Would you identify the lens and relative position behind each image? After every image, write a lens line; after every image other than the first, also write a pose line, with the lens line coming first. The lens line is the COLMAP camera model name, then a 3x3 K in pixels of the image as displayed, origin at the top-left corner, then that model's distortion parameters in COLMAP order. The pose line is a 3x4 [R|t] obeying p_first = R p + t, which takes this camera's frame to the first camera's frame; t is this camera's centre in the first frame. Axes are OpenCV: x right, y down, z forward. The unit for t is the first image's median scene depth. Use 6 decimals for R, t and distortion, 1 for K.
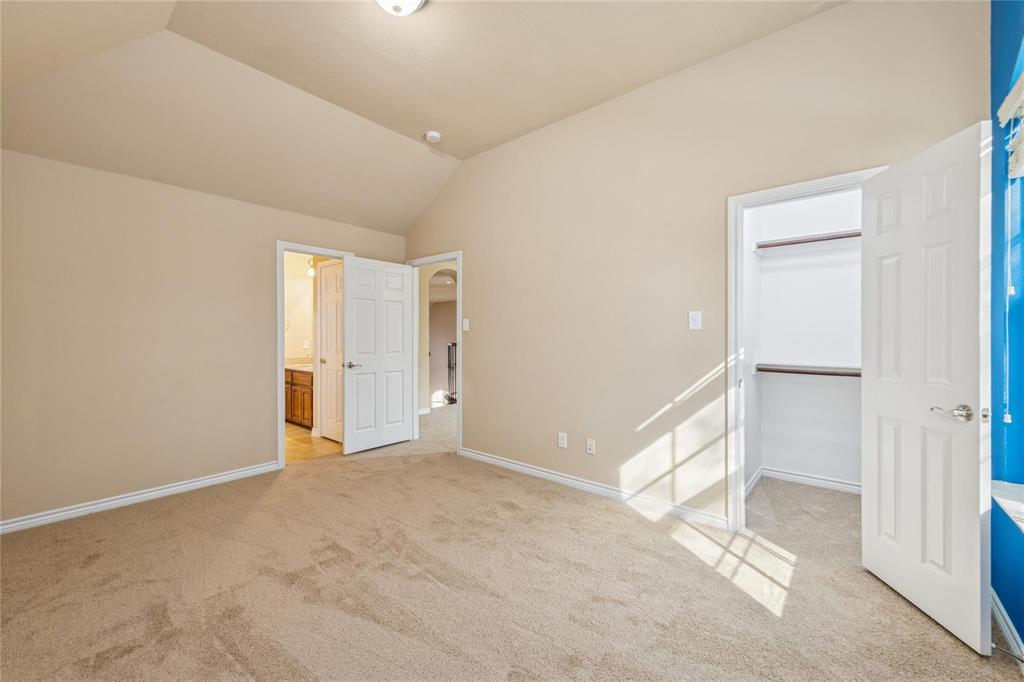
lens RADIAL K [[407.2, 0, 512.0], [0, 407.2, 341.0], [0, 0, 1]] dist [0.032629, 0.000011]
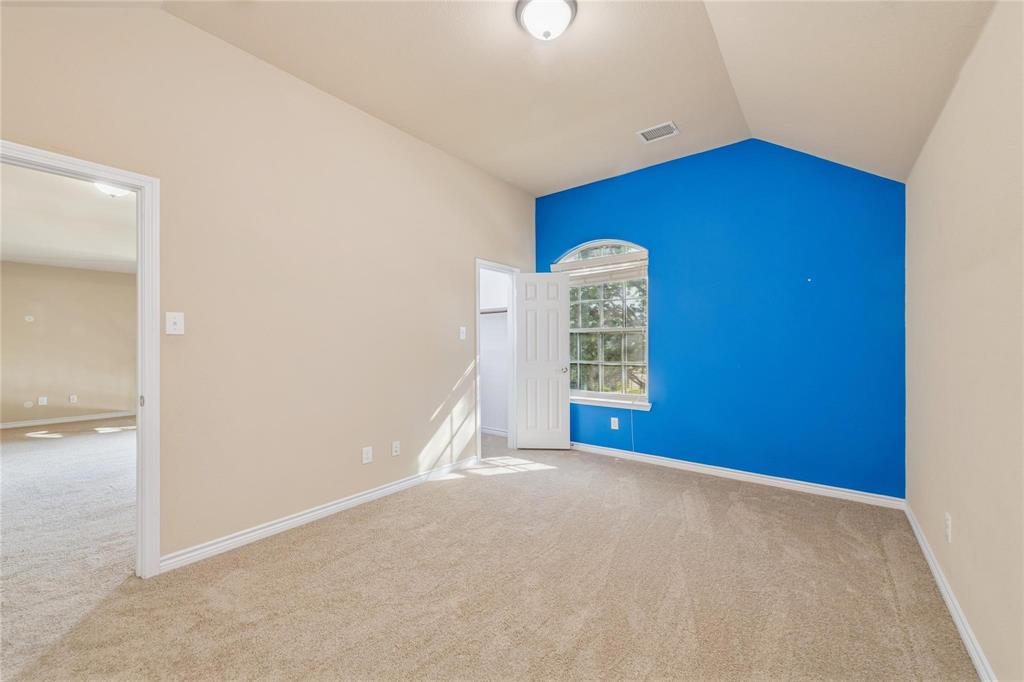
lens RADIAL K [[407.2, 0, 512.0], [0, 407.2, 341.0], [0, 0, 1]] dist [0.032629, 0.000011]
pose [[-0.030249, 0.002665, 0.999539, -0.997930], [0.009055, 0.999956, -0.002392, -0.016232], [-0.999501, 0.008979, -0.030272, 0.834802]]
